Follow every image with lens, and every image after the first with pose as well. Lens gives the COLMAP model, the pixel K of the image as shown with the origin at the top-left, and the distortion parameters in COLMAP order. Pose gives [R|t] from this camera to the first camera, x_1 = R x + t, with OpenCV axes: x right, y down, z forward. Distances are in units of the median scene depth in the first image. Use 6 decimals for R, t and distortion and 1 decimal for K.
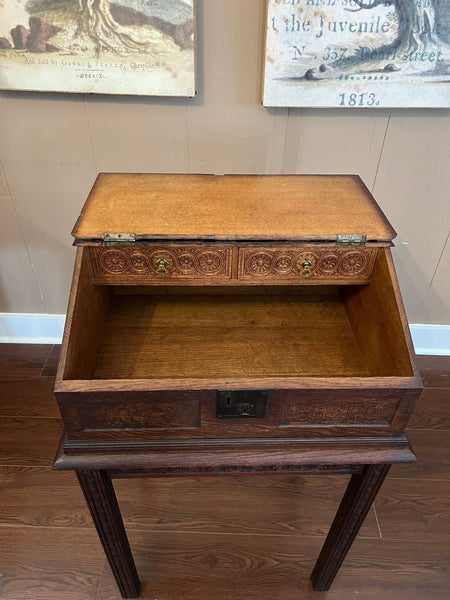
lens RADIAL K [[450.1, 0, 224.6], [0, 450.1, 312.8], [0, 0, 1]] dist [0.021324, -0.044171]
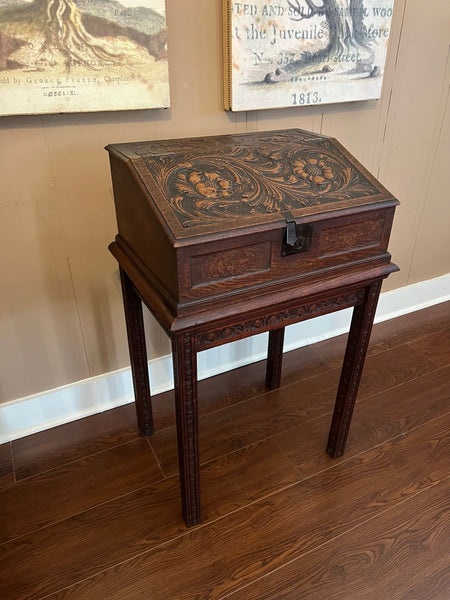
lens RADIAL K [[446.0, 0, 226.5], [0, 446.0, 306.0], [0, 0, 1]] dist [0.030567, -0.052144]
pose [[0.879556, -0.255043, 0.401665, -0.491544], [0.317244, 0.943514, -0.095593, 0.067690], [-0.354596, 0.211505, 0.910784, 0.164702]]
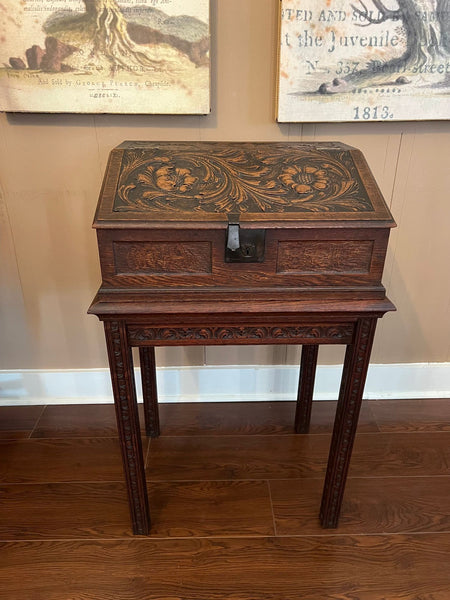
lens RADIAL K [[446.0, 0, 223.1], [0, 446.0, 312.7], [0, 0, 1]] dist [0.030567, -0.052144]
pose [[0.998541, -0.036987, 0.039355, -0.096560], [0.045194, 0.971199, -0.233946, 0.188887], [-0.029568, 0.235383, 0.971453, 0.152726]]
